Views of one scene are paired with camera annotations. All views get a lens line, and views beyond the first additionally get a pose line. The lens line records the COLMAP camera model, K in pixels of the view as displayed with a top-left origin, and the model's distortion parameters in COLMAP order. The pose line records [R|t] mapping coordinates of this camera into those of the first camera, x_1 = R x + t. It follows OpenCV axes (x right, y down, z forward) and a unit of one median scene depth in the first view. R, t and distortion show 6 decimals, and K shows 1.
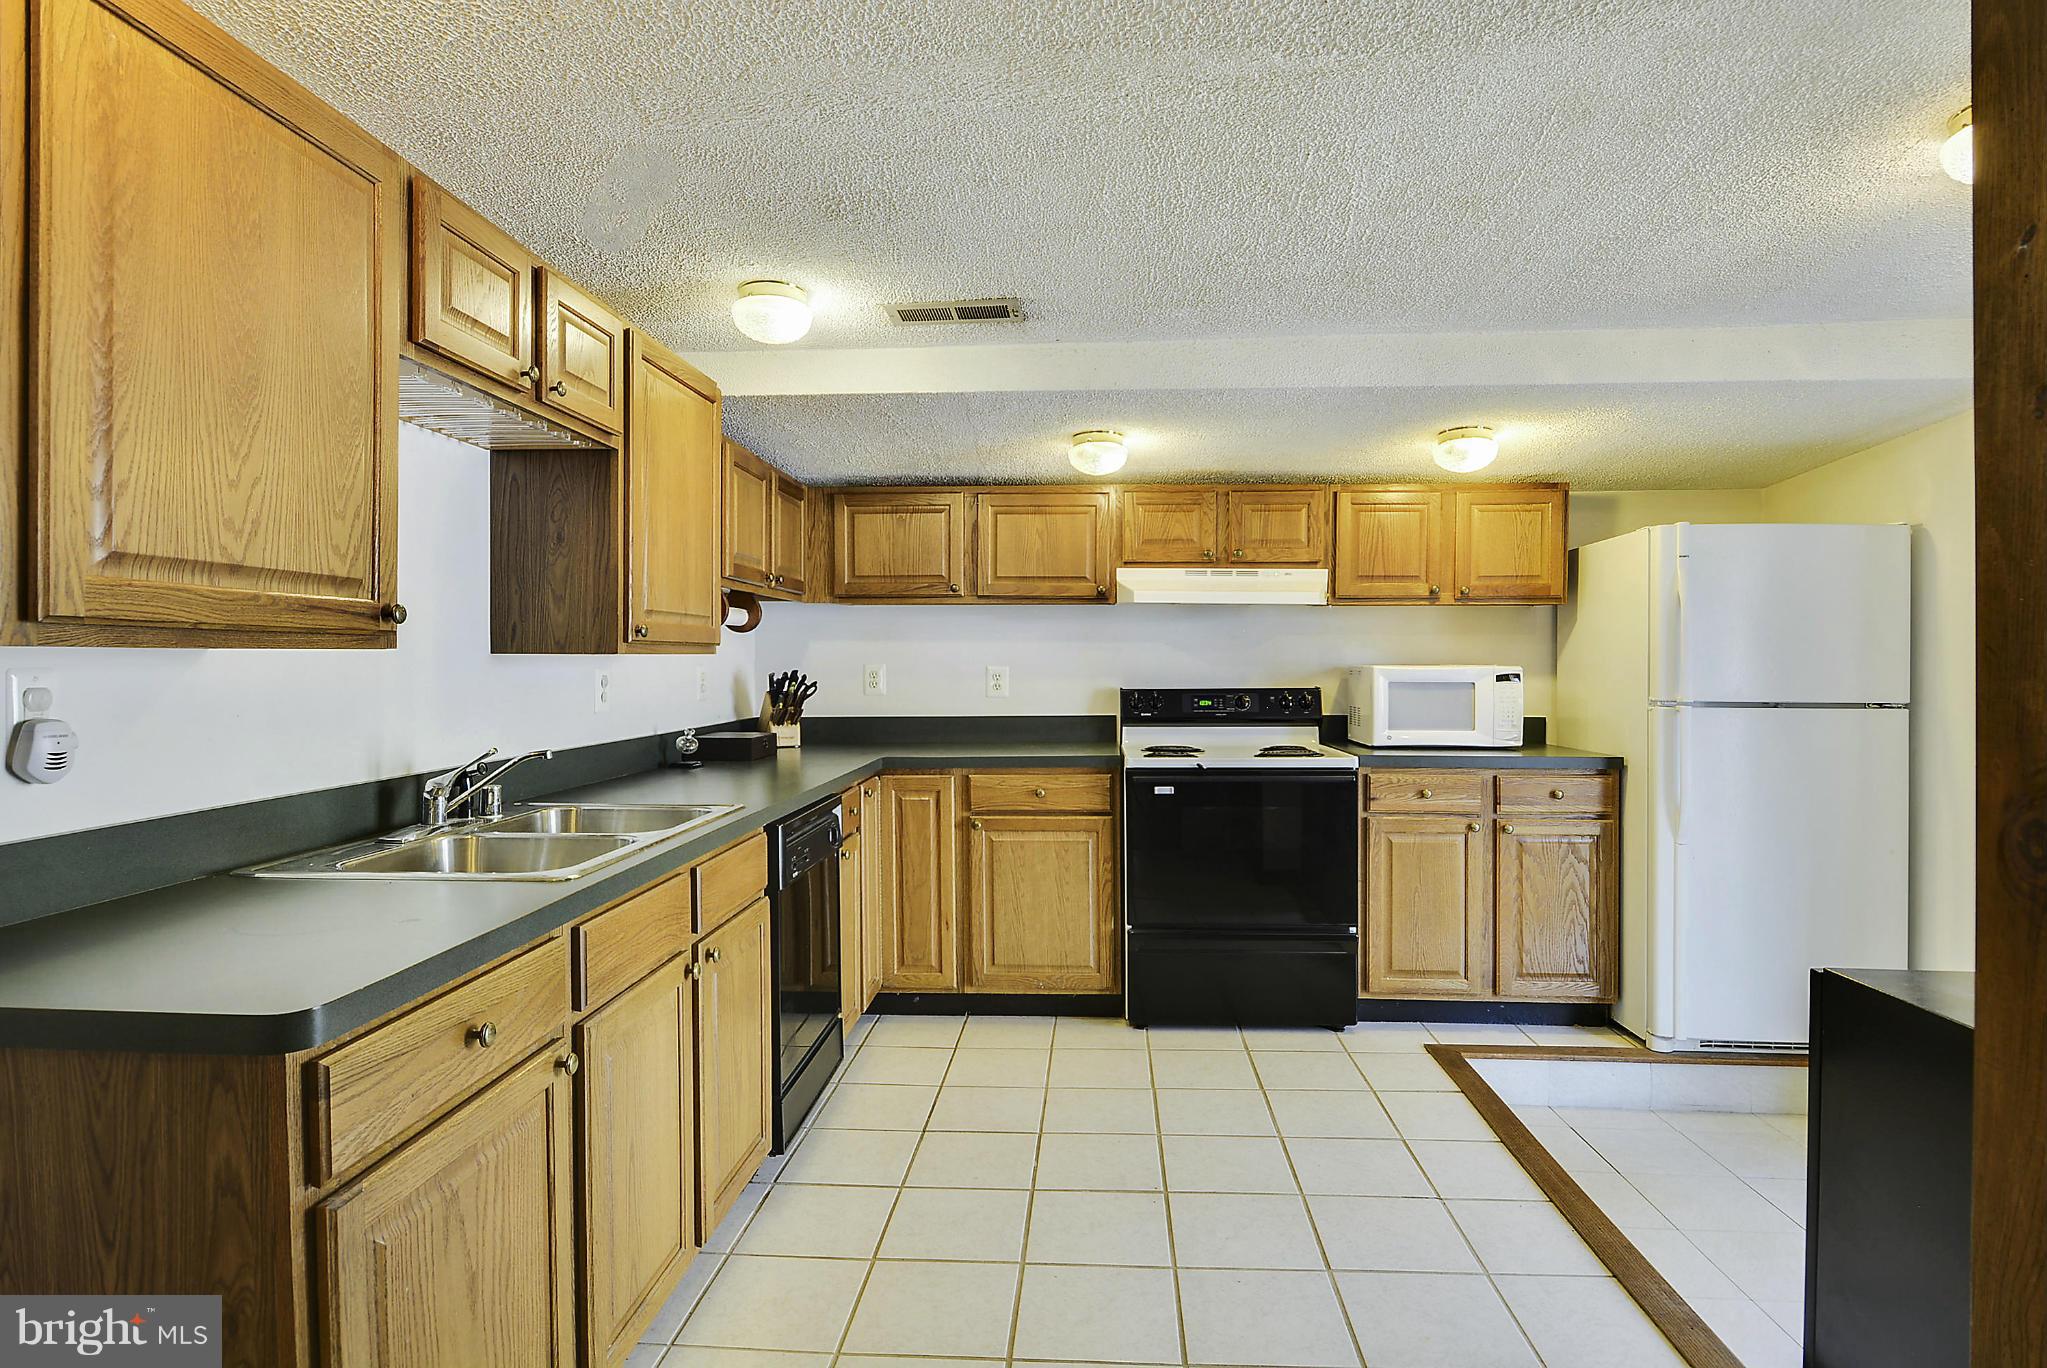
lens RADIAL K [[1057.6, 0, 1023.2], [0, 1057.6, 671.4], [0, 0, 1]] dist [0.040531, -0.043921]
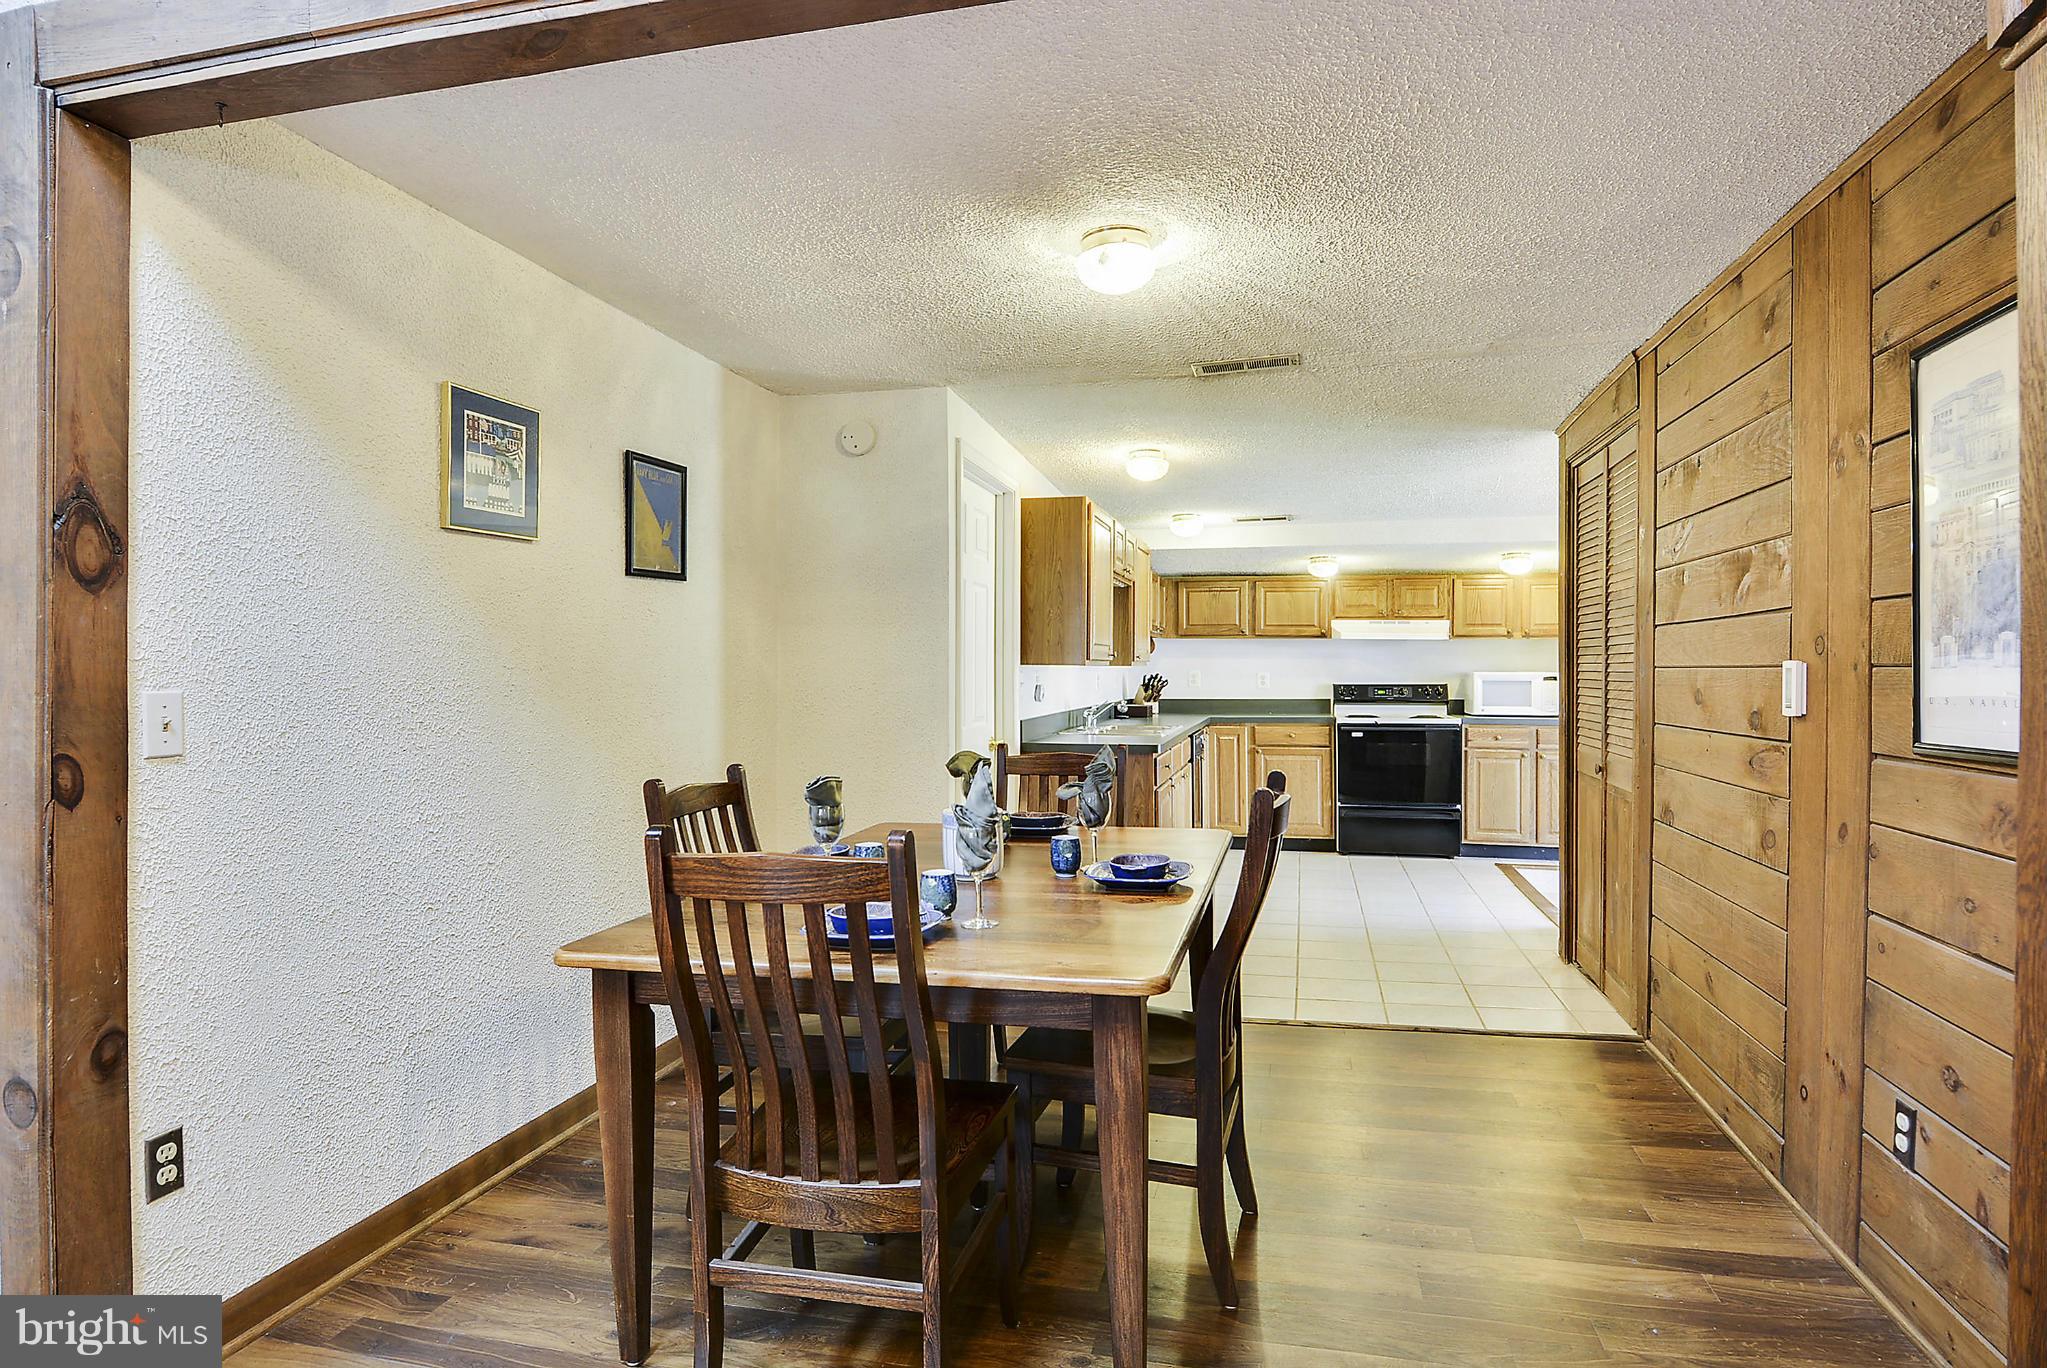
lens RADIAL K [[1057.6, 0, 1023.2], [0, 1057.6, 671.4], [0, 0, 1]] dist [0.040531, -0.043921]
pose [[0.983863, 0.001309, -0.178919, -0.116719], [-0.002651, 0.999970, -0.007263, 0.009427], [0.178904, 0.007620, 0.983837, -0.981803]]
